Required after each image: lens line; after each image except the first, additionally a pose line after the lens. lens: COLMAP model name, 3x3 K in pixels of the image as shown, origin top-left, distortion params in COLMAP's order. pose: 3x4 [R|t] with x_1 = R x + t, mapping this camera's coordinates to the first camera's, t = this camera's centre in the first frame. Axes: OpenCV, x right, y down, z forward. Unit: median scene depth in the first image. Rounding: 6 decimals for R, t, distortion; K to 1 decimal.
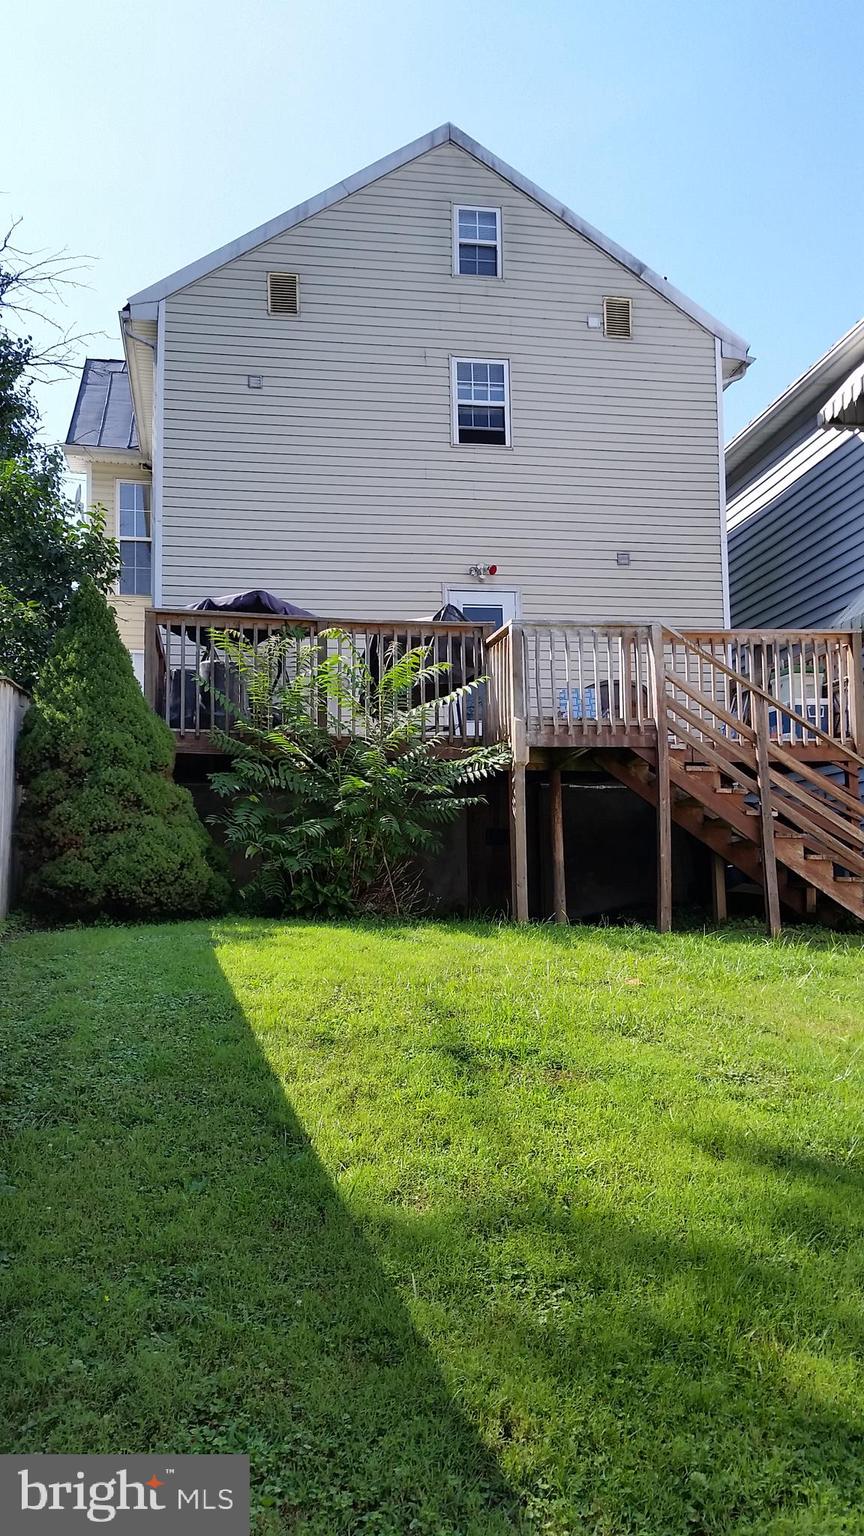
lens RADIAL K [[1234.1, 0, 435.8], [0, 1234.1, 765.9], [0, 0, 1]] dist [0.174758, -0.429191]
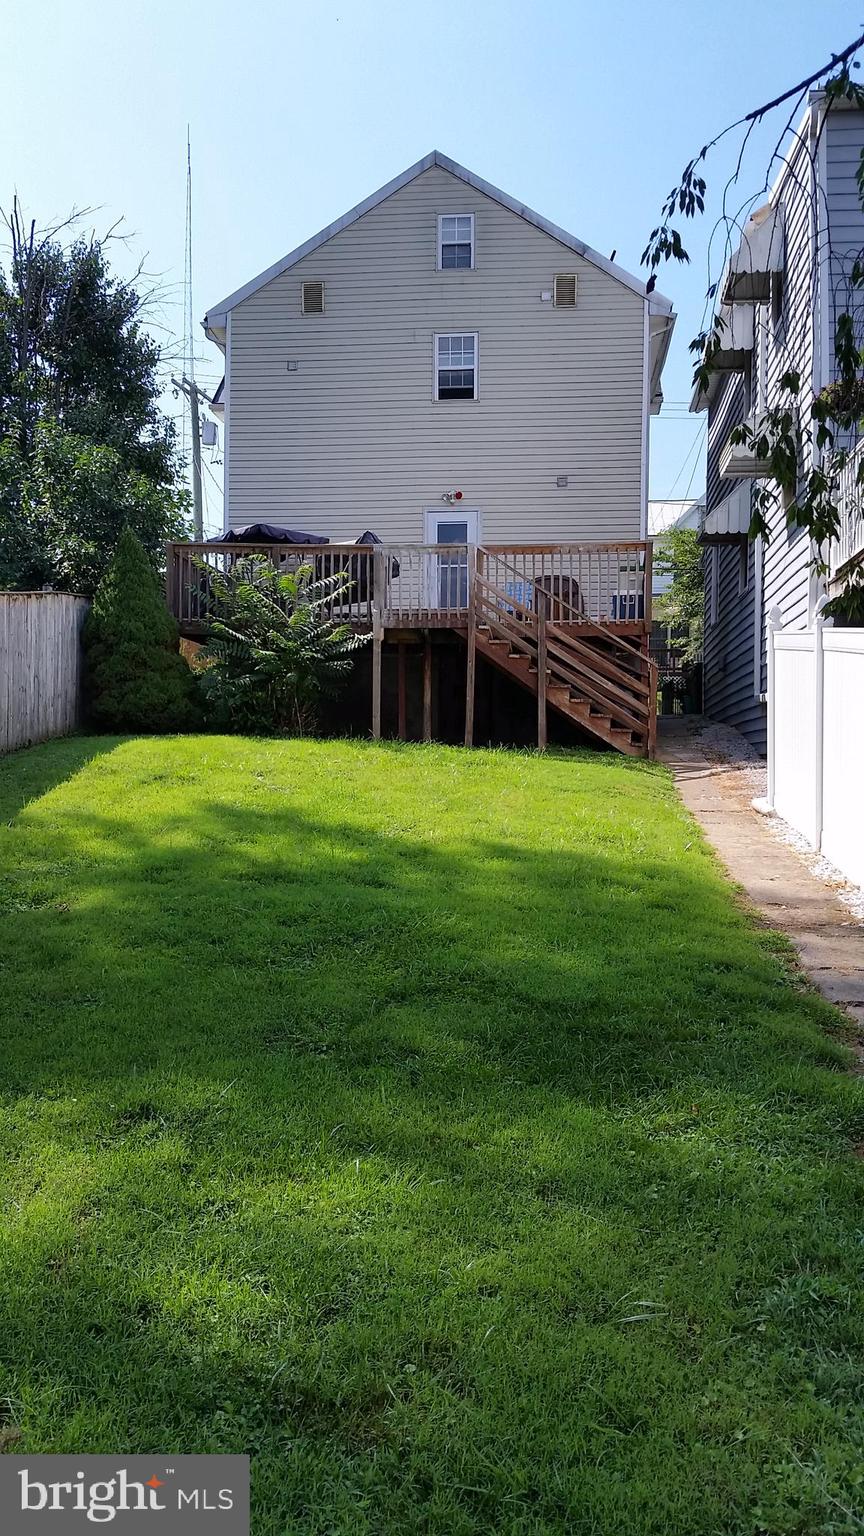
lens RADIAL K [[1234.1, 0, 435.8], [0, 1234.1, 765.9], [0, 0, 1]] dist [0.174758, -0.429191]
pose [[0.963295, 0.019313, -0.267749, 0.390635], [0.007632, 0.995035, 0.099231, 0.001855], [0.268336, -0.097632, 0.958365, -0.342568]]
